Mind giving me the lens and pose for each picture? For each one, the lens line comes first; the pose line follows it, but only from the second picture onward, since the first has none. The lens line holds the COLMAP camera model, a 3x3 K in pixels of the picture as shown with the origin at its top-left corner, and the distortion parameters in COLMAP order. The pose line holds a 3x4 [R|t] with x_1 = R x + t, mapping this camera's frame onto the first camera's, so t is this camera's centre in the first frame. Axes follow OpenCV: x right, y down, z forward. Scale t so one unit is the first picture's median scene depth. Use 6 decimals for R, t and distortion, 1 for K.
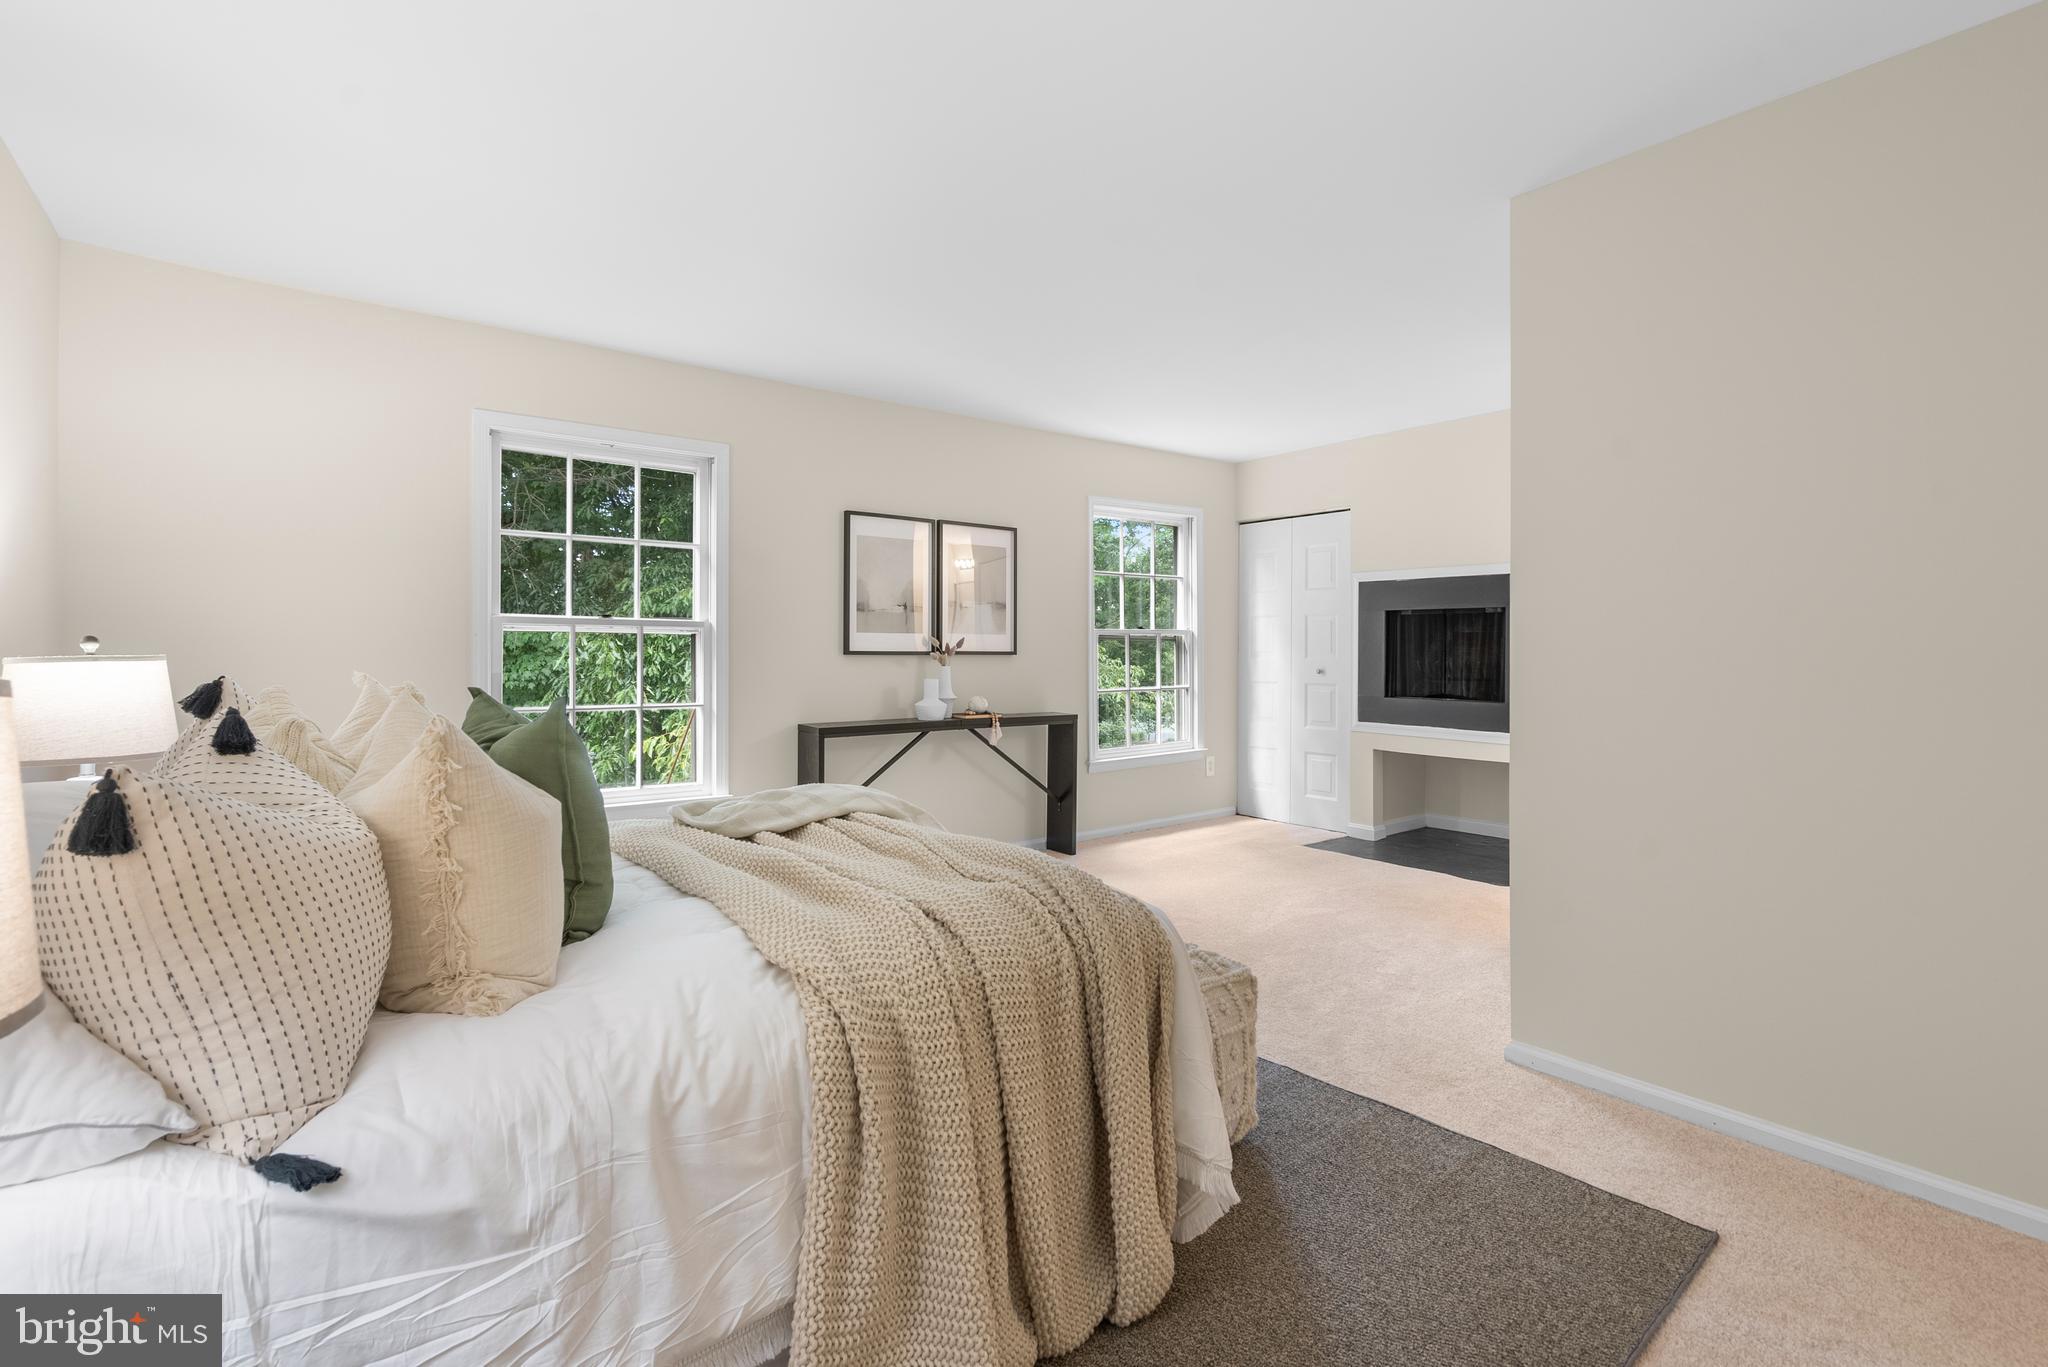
lens RADIAL K [[926.0, 0, 1022.3], [0, 926.0, 642.3], [0, 0, 1]] dist [-0.000297, -0.000010]
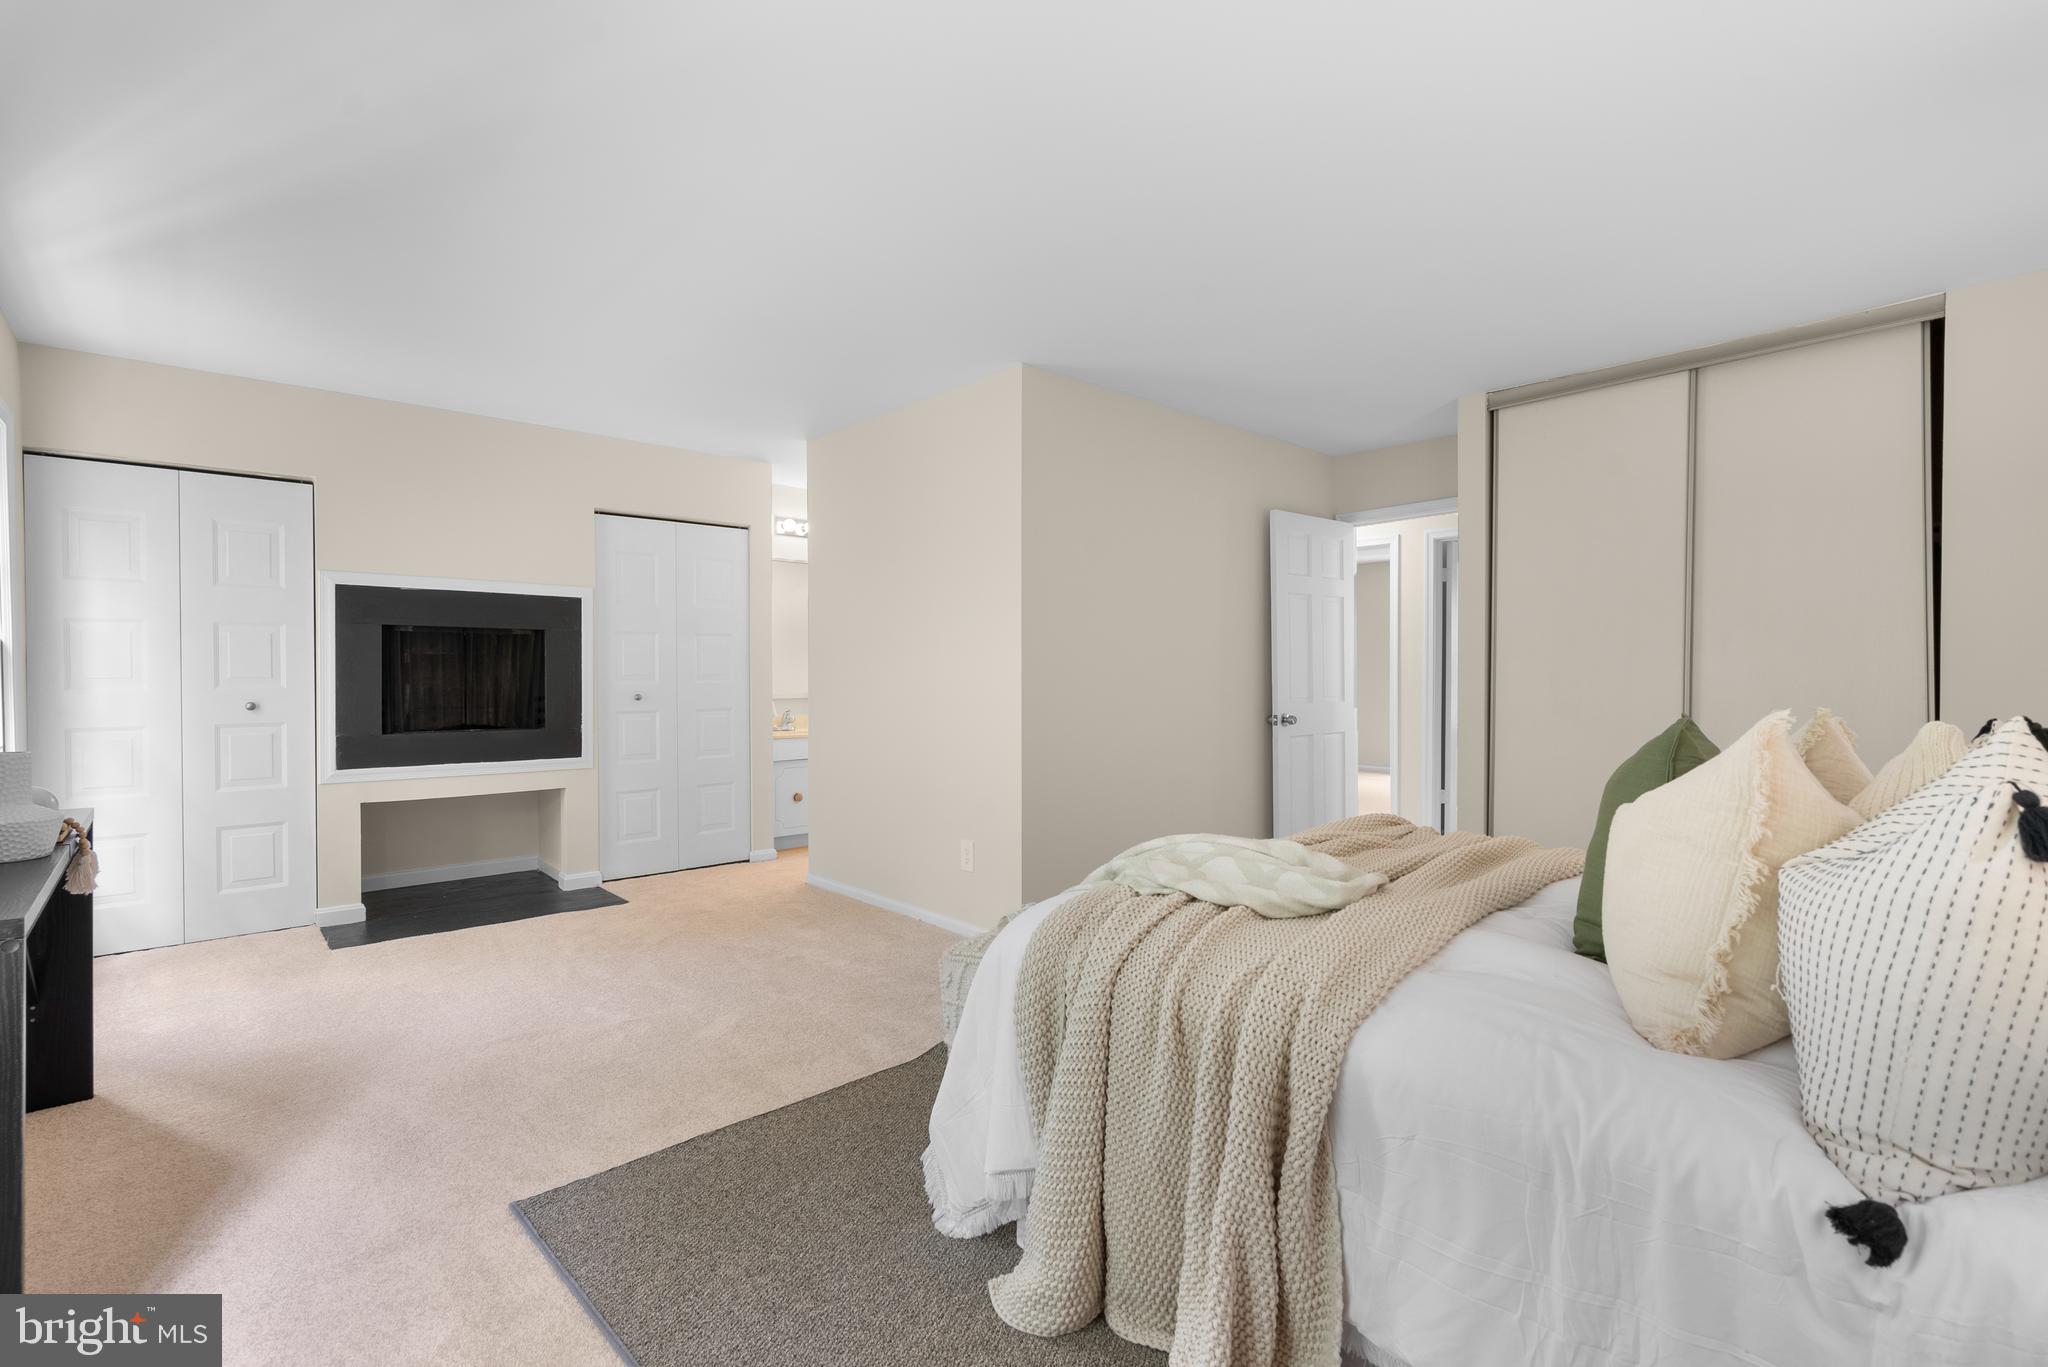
lens RADIAL K [[945.6, 0, 1024.8], [0, 945.6, 694.7], [0, 0, 1]] dist [-0.000878, -0.000061]
pose [[-0.055422, -0.024695, 0.998158, -0.444045], [-0.003436, 0.999693, 0.024542, 0.003773], [-0.998457, -0.002069, -0.055489, 0.497423]]
